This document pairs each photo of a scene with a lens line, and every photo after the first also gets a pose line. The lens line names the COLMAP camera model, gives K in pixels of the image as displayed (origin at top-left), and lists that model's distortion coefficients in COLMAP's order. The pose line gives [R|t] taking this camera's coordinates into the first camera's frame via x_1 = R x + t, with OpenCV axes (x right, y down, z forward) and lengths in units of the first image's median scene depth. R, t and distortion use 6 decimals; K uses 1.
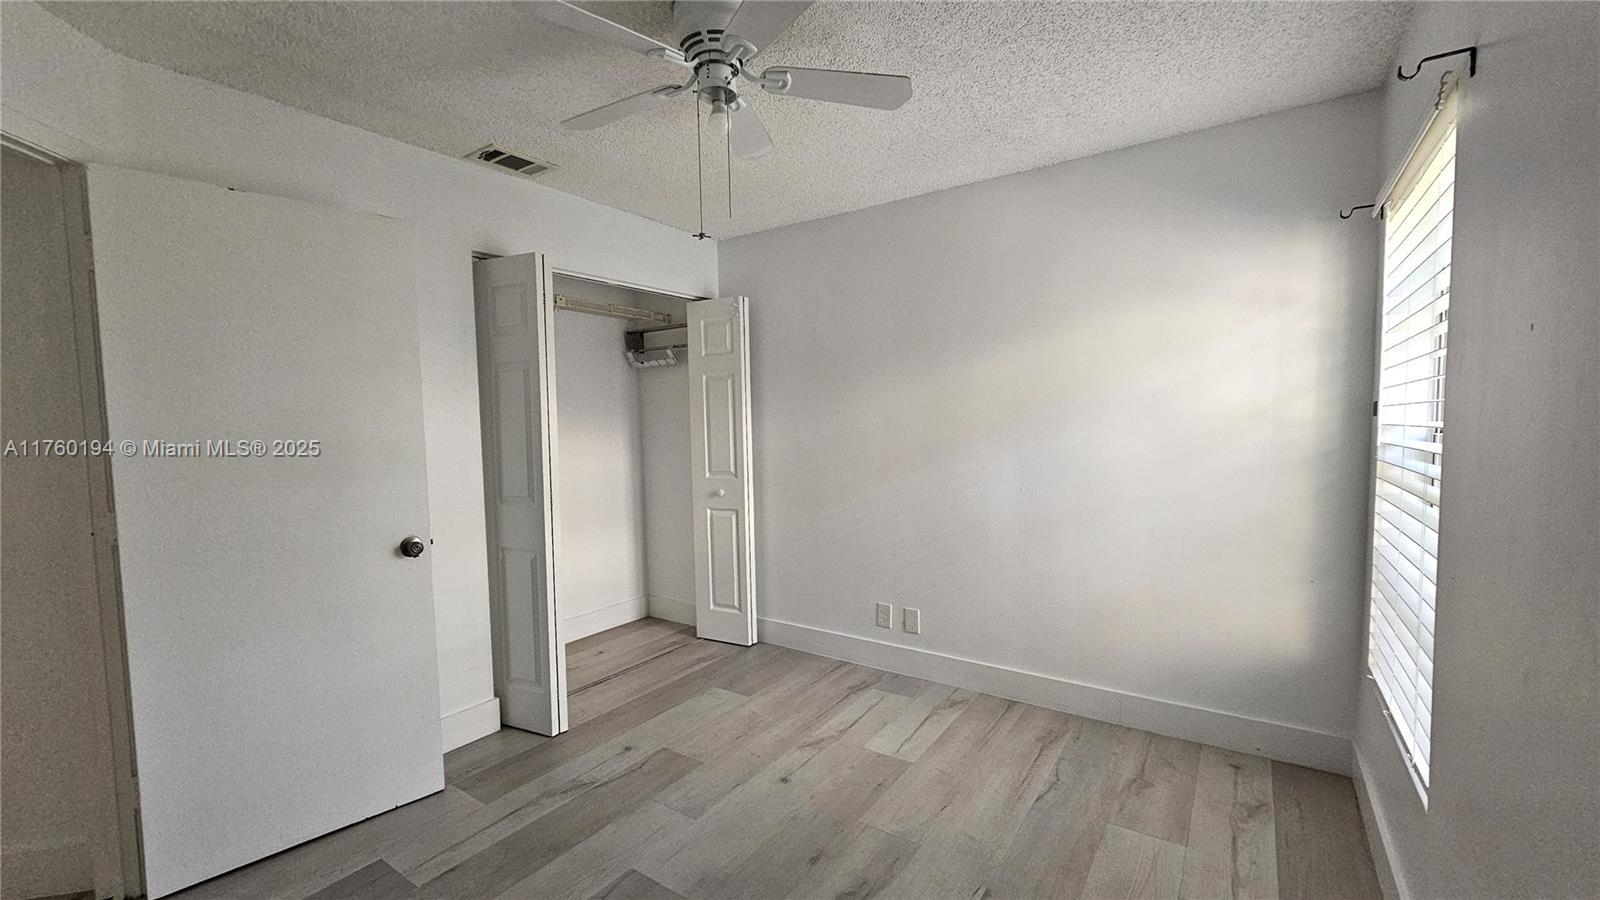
lens RADIAL K [[650.5, 0, 802.0], [0, 650.5, 450.8], [0, 0, 1]] dist [0.002661, -0.000948]
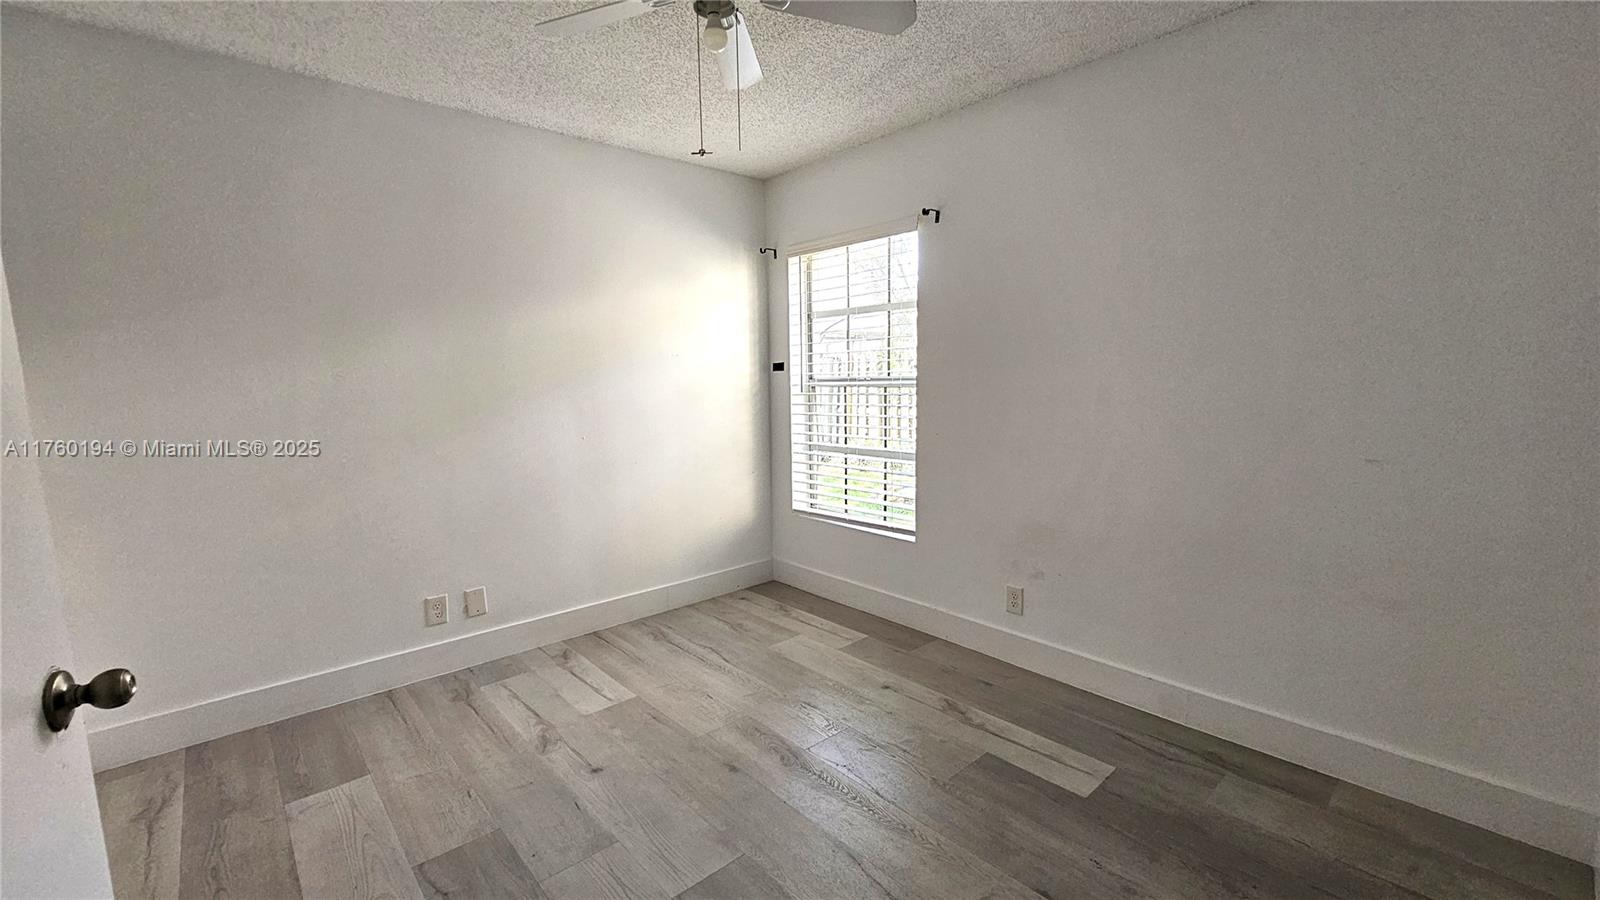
lens RADIAL K [[650.5, 0, 796.9], [0, 650.5, 452.6], [0, 0, 1]] dist [0.002661, -0.000948]
pose [[0.235451, -0.102017, 0.966517, -0.699488], [0.057190, 0.994207, 0.091008, 0.005693], [-0.970202, 0.033847, 0.239921, 0.450964]]
